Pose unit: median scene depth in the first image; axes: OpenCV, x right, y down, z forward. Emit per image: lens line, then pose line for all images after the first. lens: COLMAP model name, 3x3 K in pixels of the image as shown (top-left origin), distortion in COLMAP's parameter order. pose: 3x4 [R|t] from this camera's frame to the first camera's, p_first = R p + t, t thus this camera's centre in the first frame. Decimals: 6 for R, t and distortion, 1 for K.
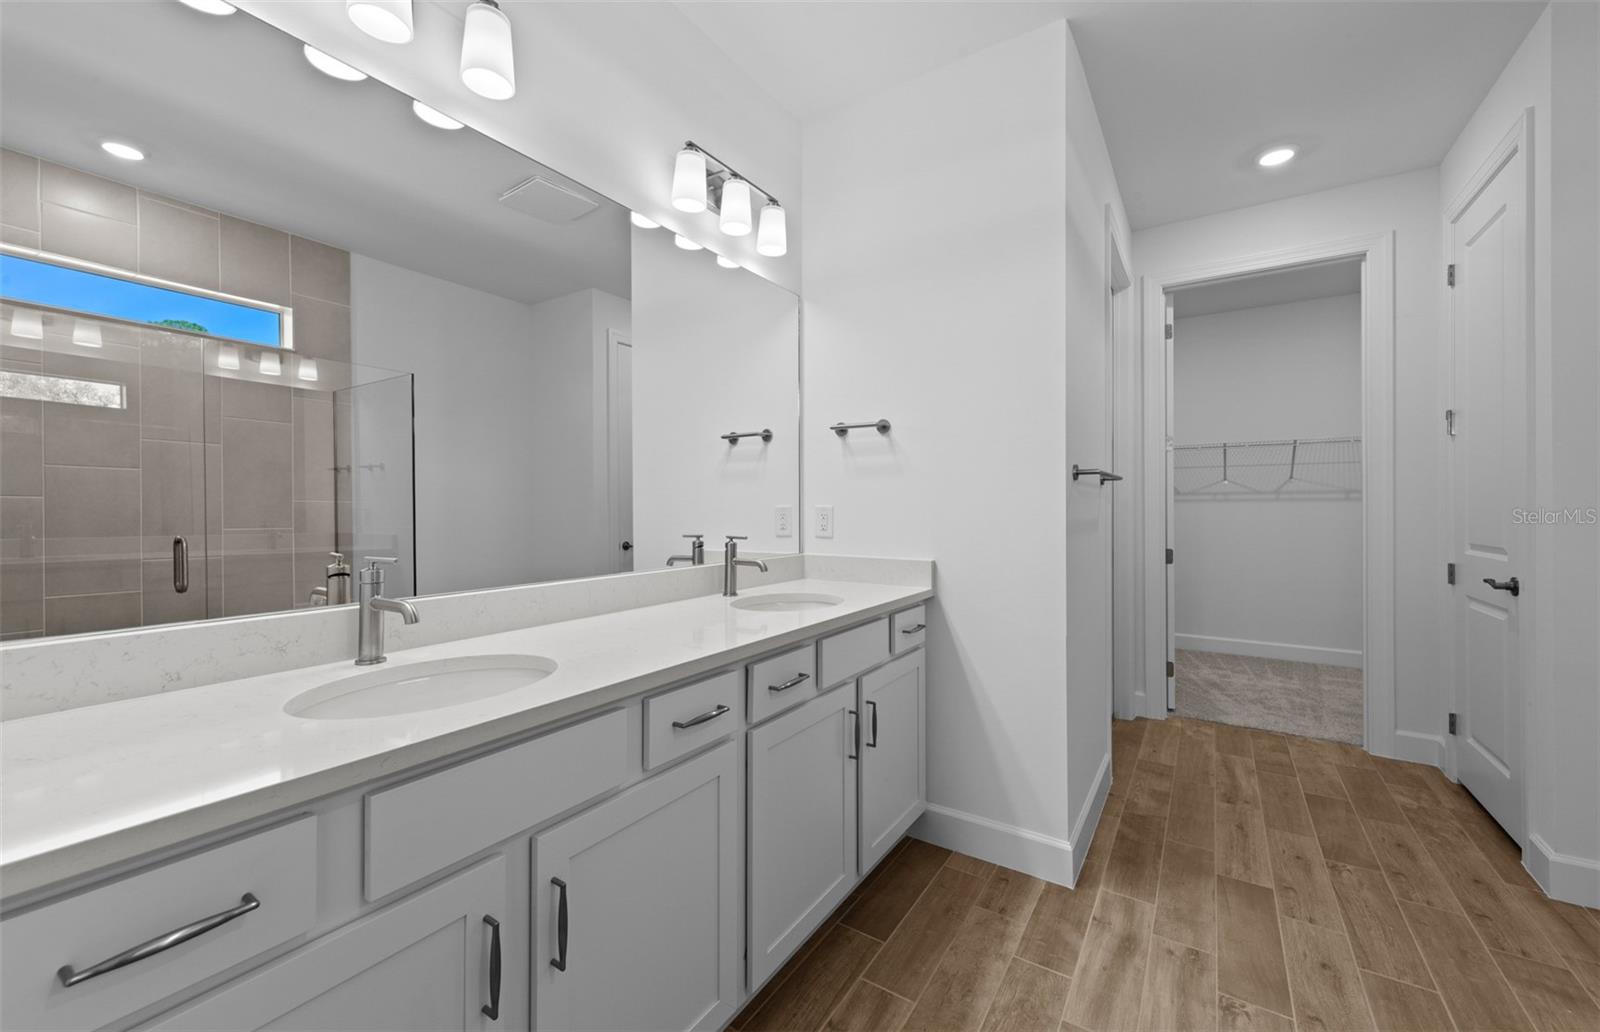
lens RADIAL K [[631.6, 0, 796.9], [0, 631.6, 525.8], [0, 0, 1]] dist [0.002947, -0.000093]
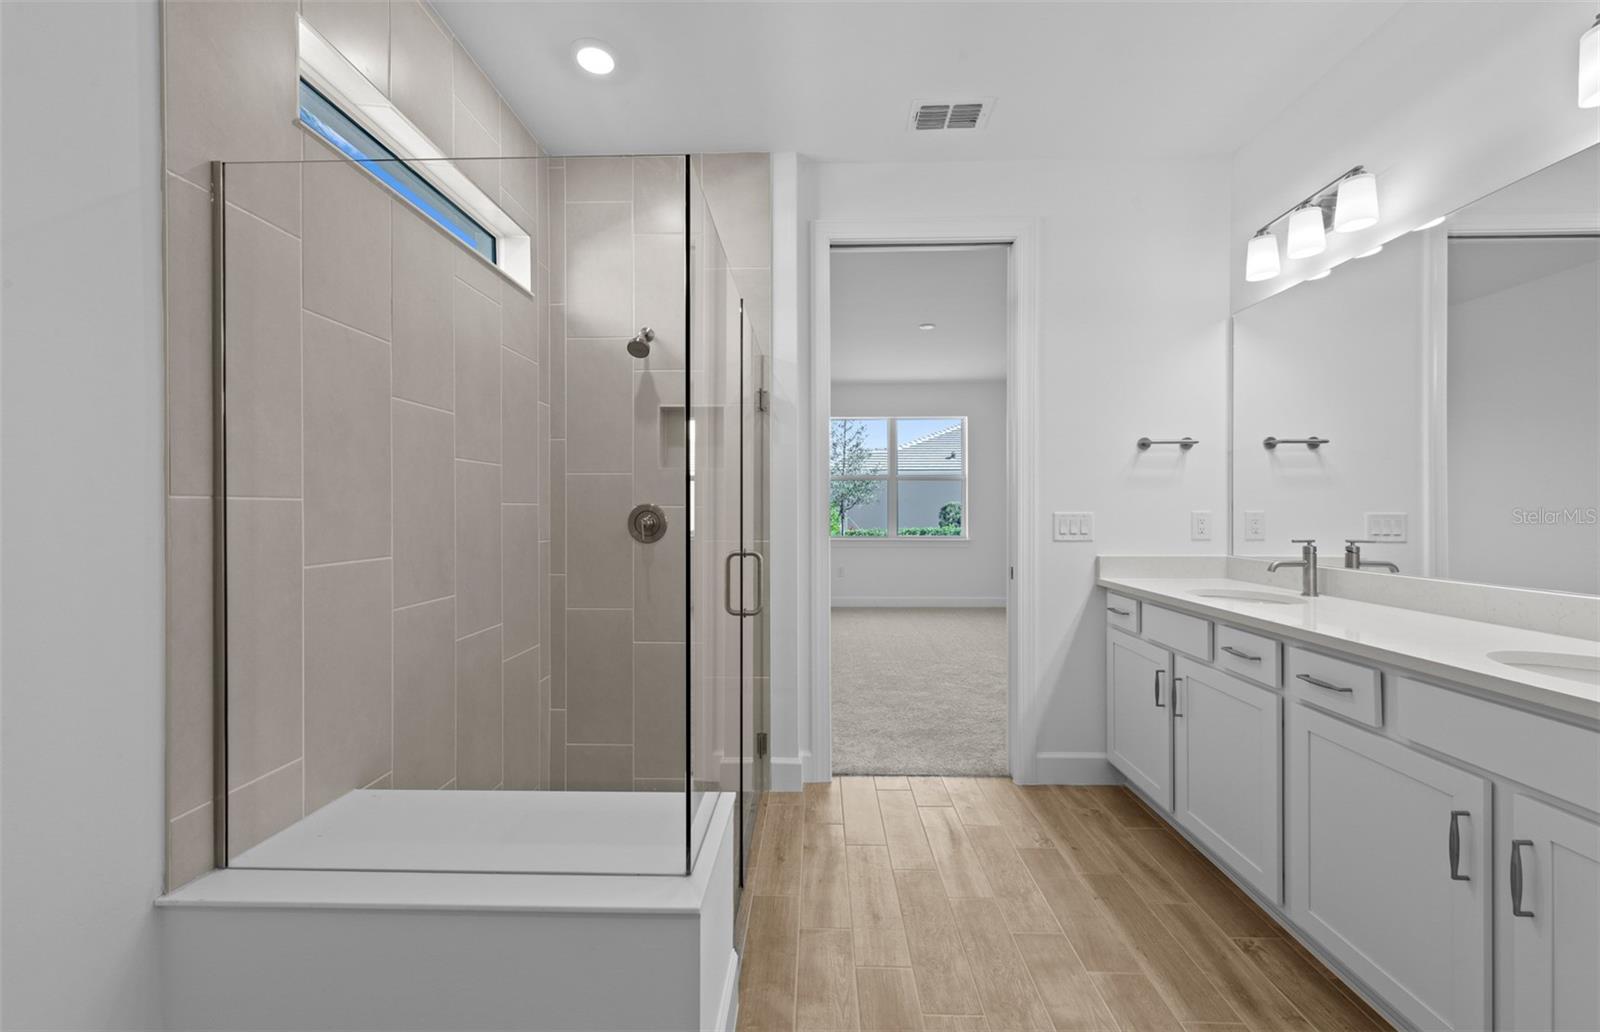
lens RADIAL K [[631.6, 0, 796.9], [0, 631.6, 525.8], [0, 0, 1]] dist [0.002947, -0.000093]
pose [[0.854996, -0.010480, 0.518529, -1.407486], [0.011296, 0.999935, 0.001584, -0.019903], [-0.518512, 0.004503, 0.855058, 0.543805]]
